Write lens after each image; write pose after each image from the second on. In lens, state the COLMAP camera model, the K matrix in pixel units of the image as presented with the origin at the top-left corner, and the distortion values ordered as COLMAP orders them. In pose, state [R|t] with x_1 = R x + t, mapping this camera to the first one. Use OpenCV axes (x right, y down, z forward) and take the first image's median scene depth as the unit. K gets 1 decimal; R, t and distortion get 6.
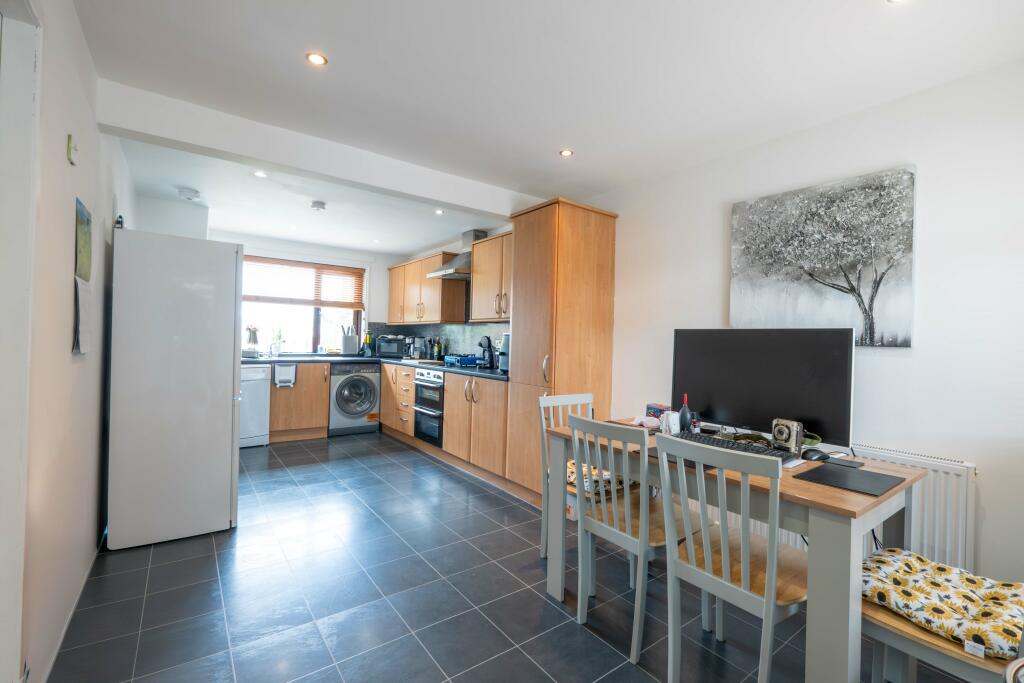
lens RADIAL K [[441.9, 0, 512.0], [0, 441.9, 341.5], [0, 0, 1]] dist [-0.100707, -0.000013]
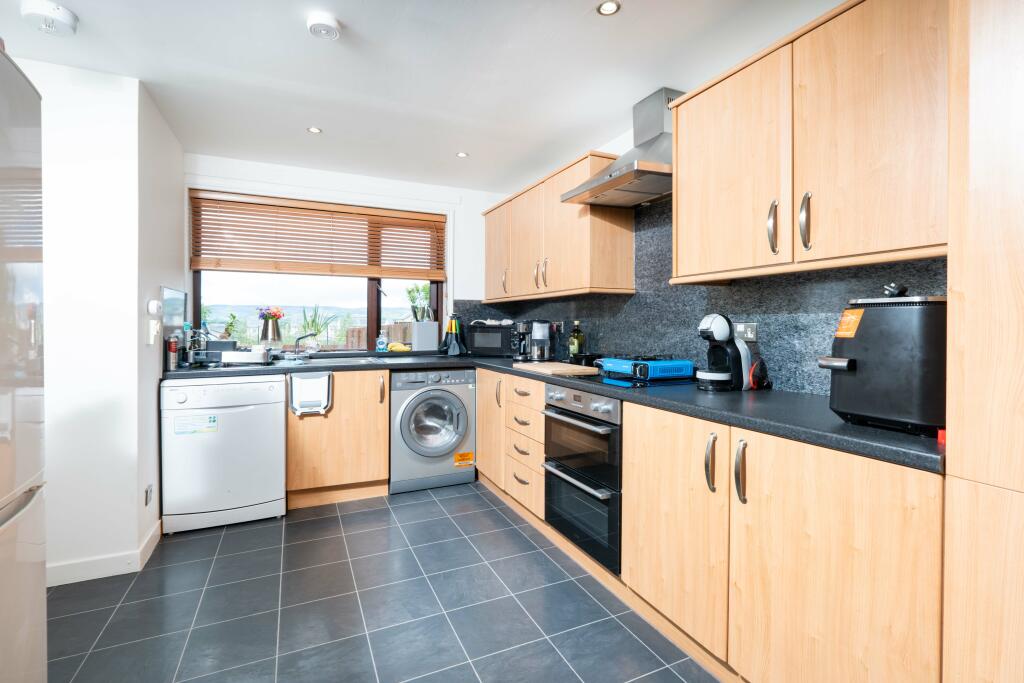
lens RADIAL K [[458.9, 0, 508.5], [0, 458.9, 331.6], [0, 0, 1]] dist [-0.000219, -0.000021]
pose [[0.978803, -0.019000, -0.203923, -0.130700], [0.020595, 0.999772, 0.005705, -0.001011], [0.203768, -0.009784, 0.978970, 0.410050]]
